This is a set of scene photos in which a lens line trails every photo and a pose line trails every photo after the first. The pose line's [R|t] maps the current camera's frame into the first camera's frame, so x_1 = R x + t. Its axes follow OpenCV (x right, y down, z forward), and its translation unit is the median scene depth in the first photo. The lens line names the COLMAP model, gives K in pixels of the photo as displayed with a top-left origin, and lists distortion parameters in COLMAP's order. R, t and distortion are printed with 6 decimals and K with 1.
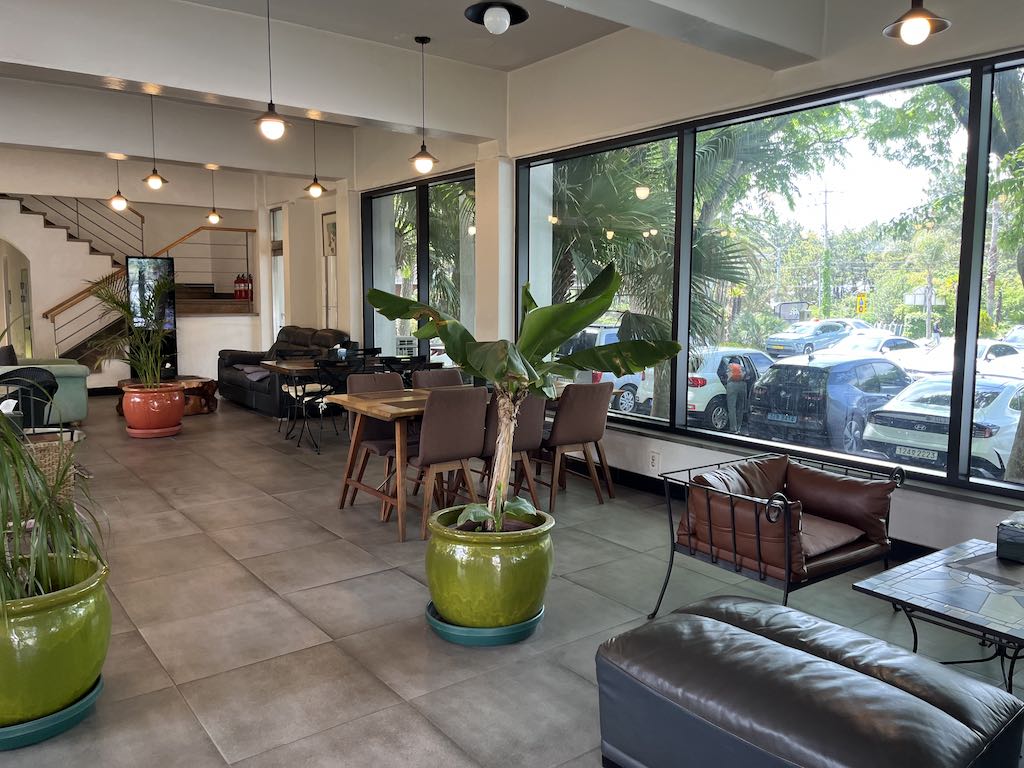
lens RADIAL K [[772.1, 0, 521.5], [0, 772.1, 386.6], [0, 0, 1]] dist [0.084801, -0.109846]
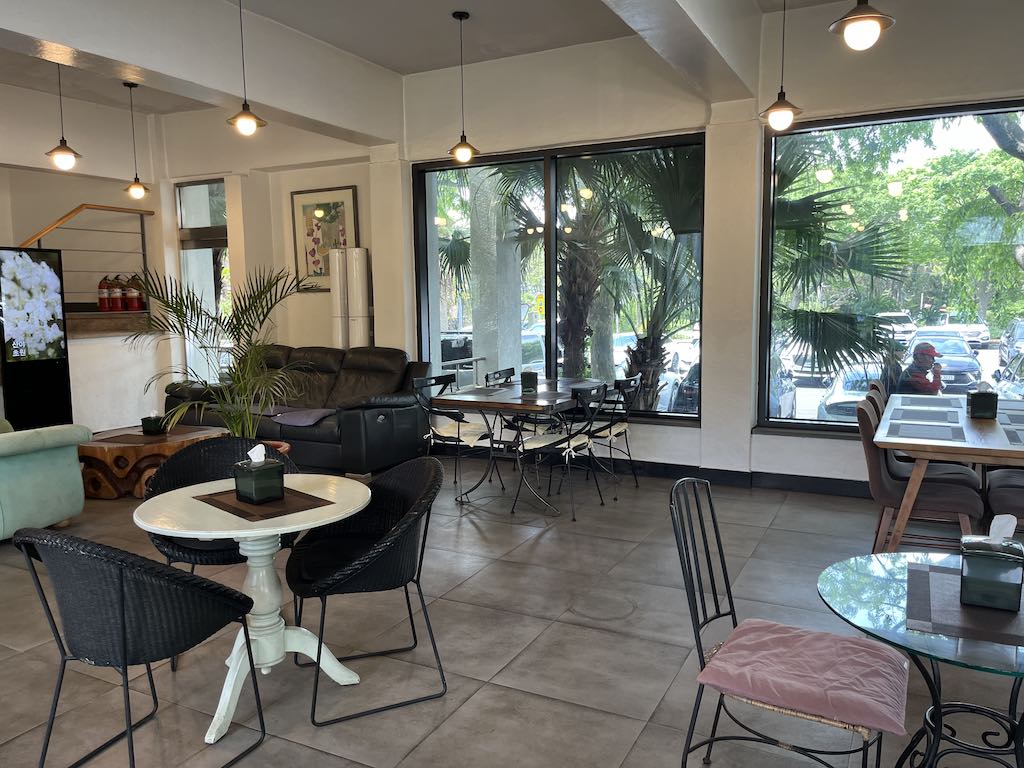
lens RADIAL K [[772.1, 0, 521.5], [0, 772.1, 386.6], [0, 0, 1]] dist [0.084801, -0.109846]
pose [[0.903629, -0.067869, 0.422904, -0.437813], [0.069968, 0.997493, 0.010579, -0.034229], [-0.422562, 0.020030, 0.906113, 0.275000]]
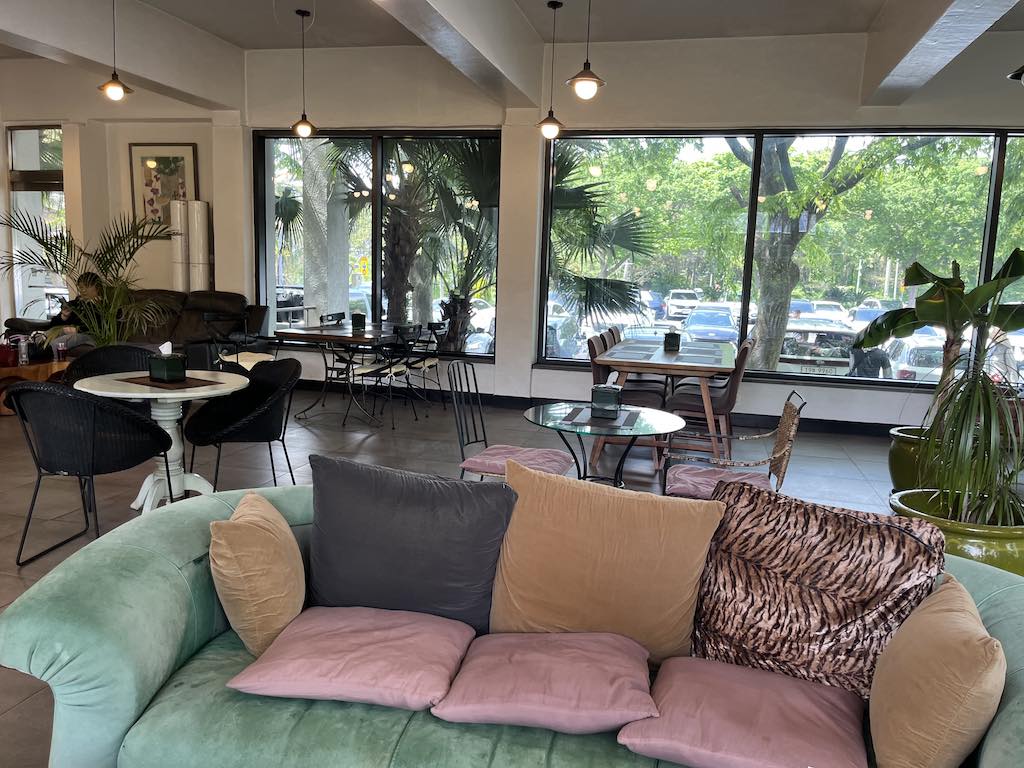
lens RADIAL K [[772.1, 0, 521.5], [0, 772.1, 386.6], [0, 0, 1]] dist [0.084801, -0.109846]
pose [[0.786942, -0.073567, 0.612625, -0.511165], [0.042730, 0.996981, 0.064834, -0.011917], [-0.615545, -0.024844, 0.787710, 0.140226]]
